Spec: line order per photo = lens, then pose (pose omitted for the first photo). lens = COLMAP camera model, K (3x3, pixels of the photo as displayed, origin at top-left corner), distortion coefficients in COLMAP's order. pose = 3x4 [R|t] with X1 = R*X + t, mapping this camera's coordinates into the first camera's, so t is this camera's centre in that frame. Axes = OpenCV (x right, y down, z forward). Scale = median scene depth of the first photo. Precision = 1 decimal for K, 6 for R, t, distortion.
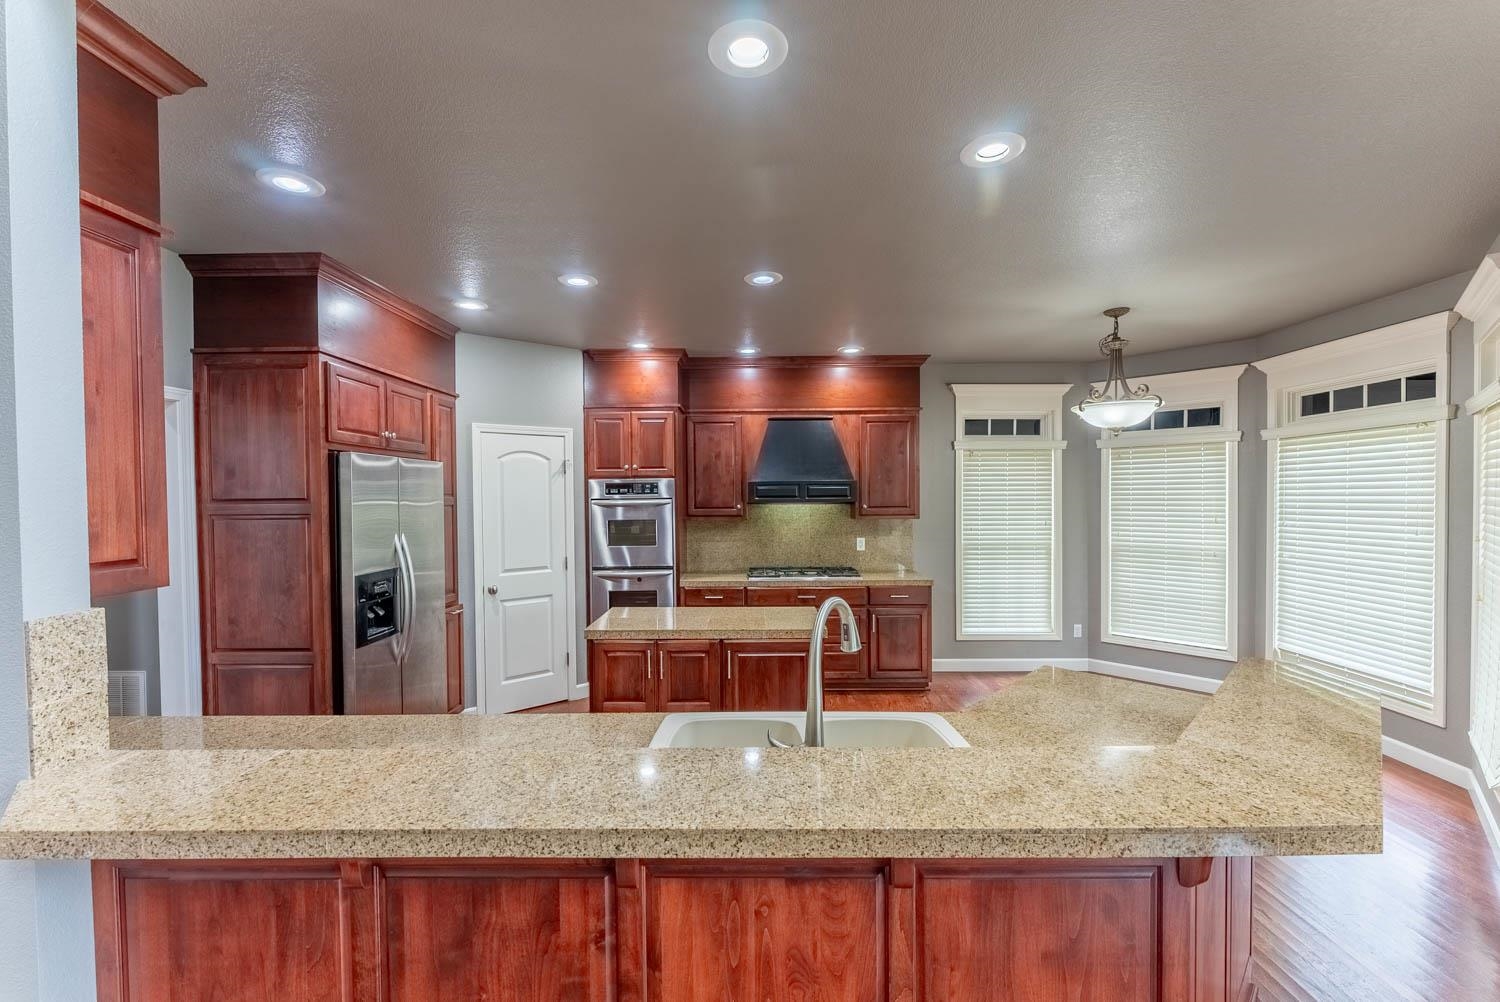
lens RADIAL K [[604.7, 0, 746.4], [0, 604.7, 504.3], [0, 0, 1]] dist [-0.004286, 0.000231]
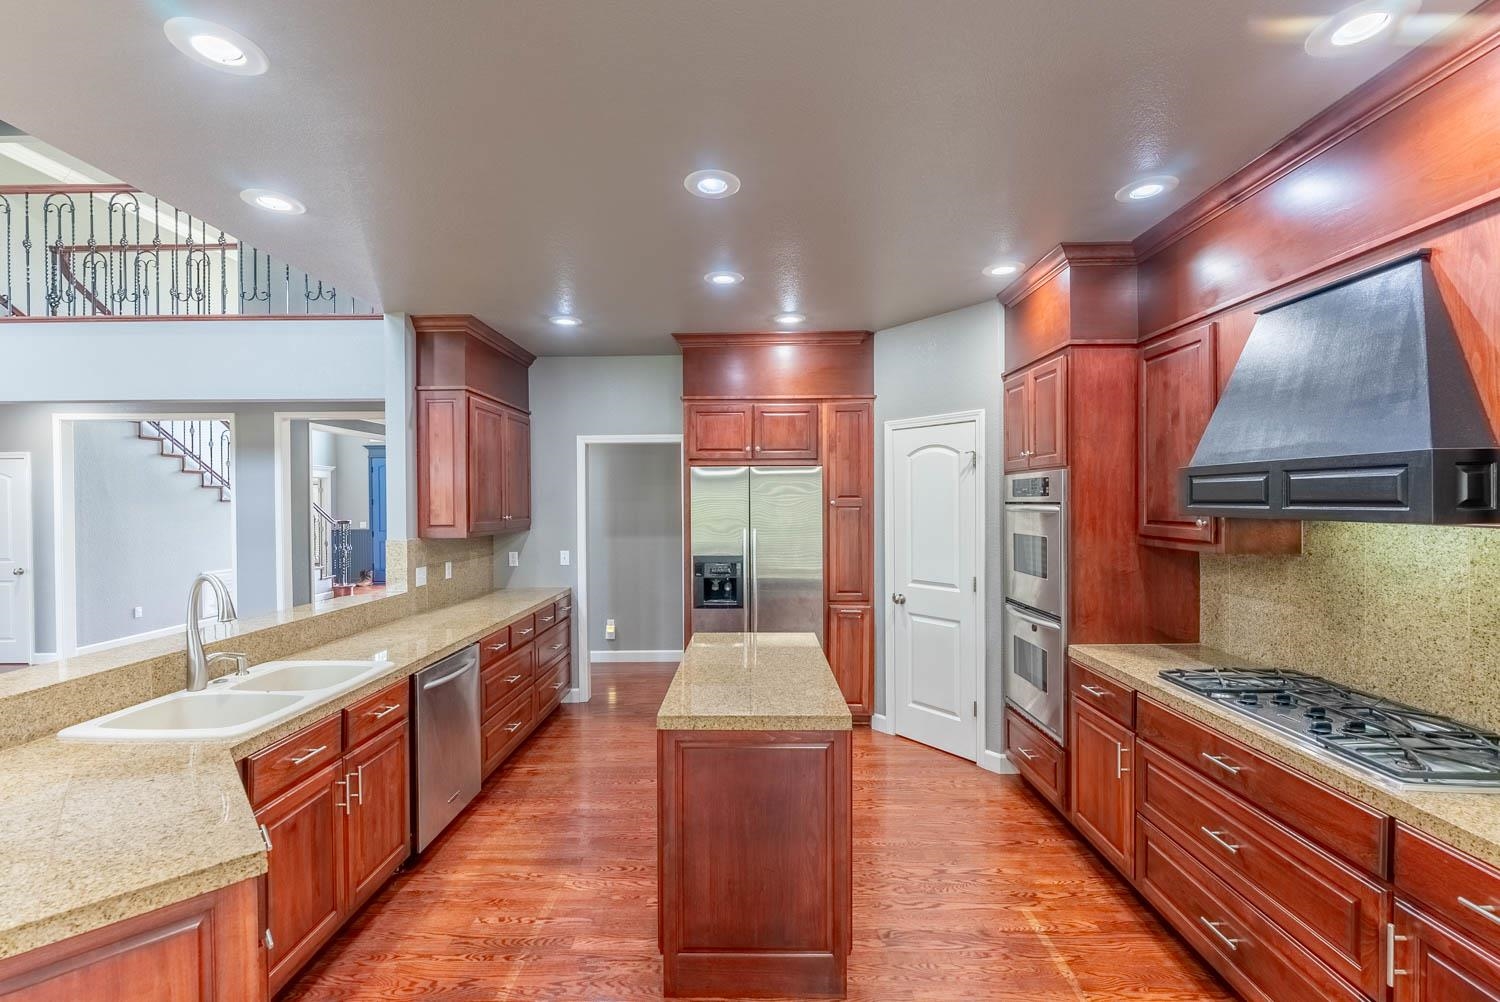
lens RADIAL K [[620.2, 0, 745.3], [0, 620.2, 505.6], [0, 0, 1]] dist [-0.001384, -0.001077]
pose [[0.003188, 0.018070, -0.999832, 0.701539], [-0.010239, 0.999785, 0.018036, -0.021811], [0.999942, 0.010180, 0.003372, 1.009723]]
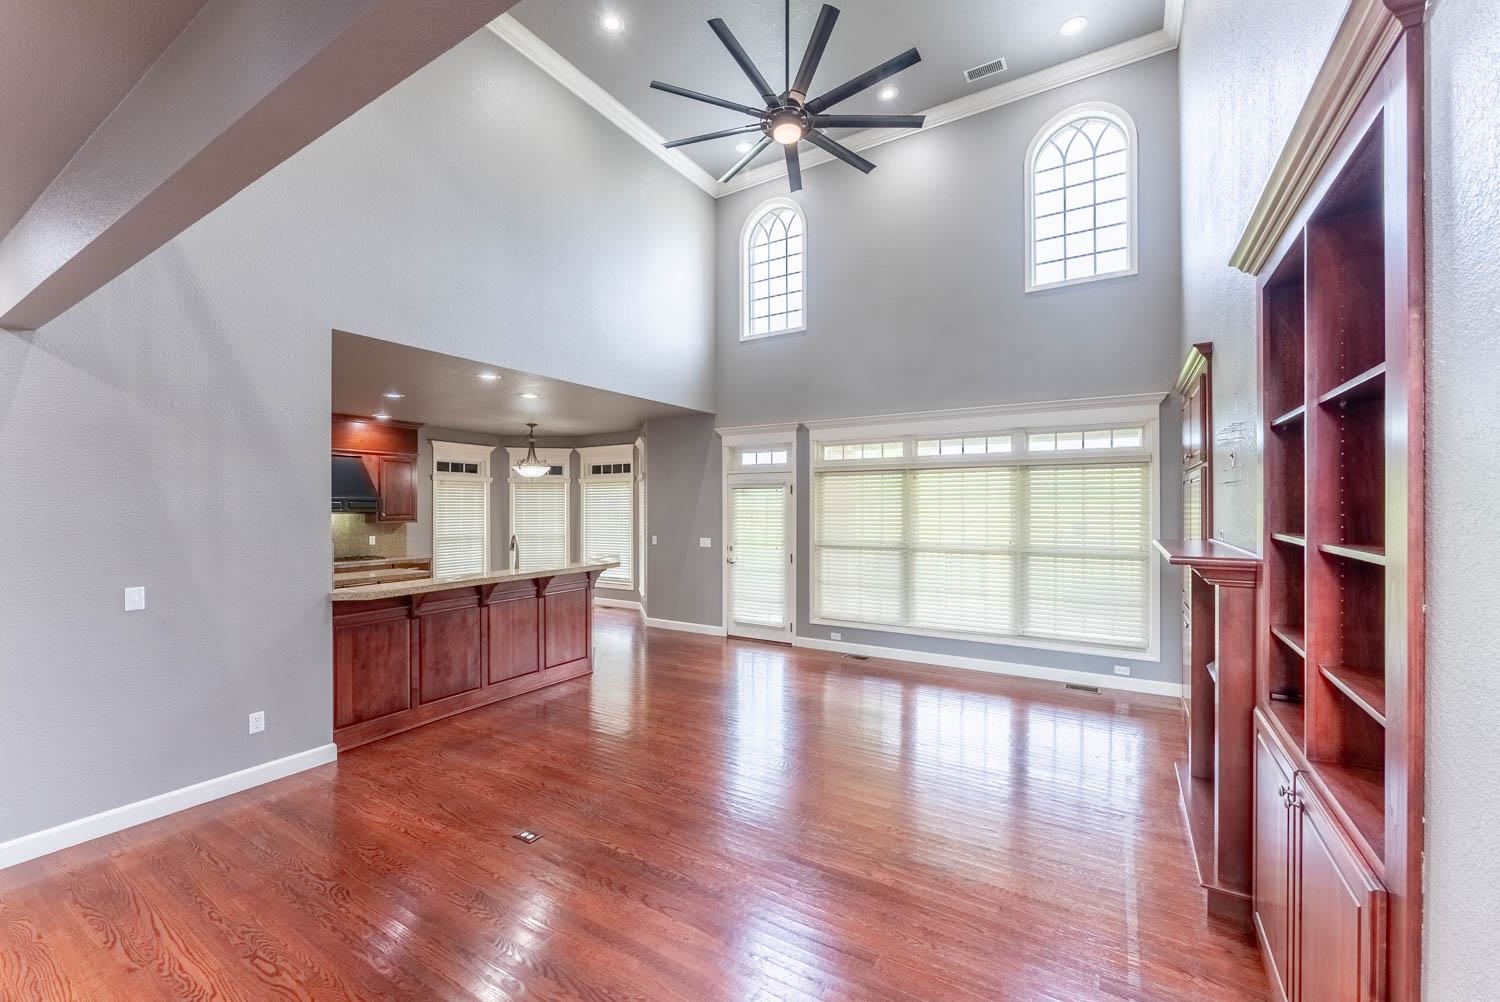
lens RADIAL K [[604.7, 0, 750.0], [0, 604.7, 503.4], [0, 0, 1]] dist [-0.004286, 0.000231]
pose [[0.509259, 0.010029, 0.860555, -1.019689], [0.012680, 0.999736, -0.019155, 0.024921], [-0.860520, 0.020667, 0.508998, -0.934254]]
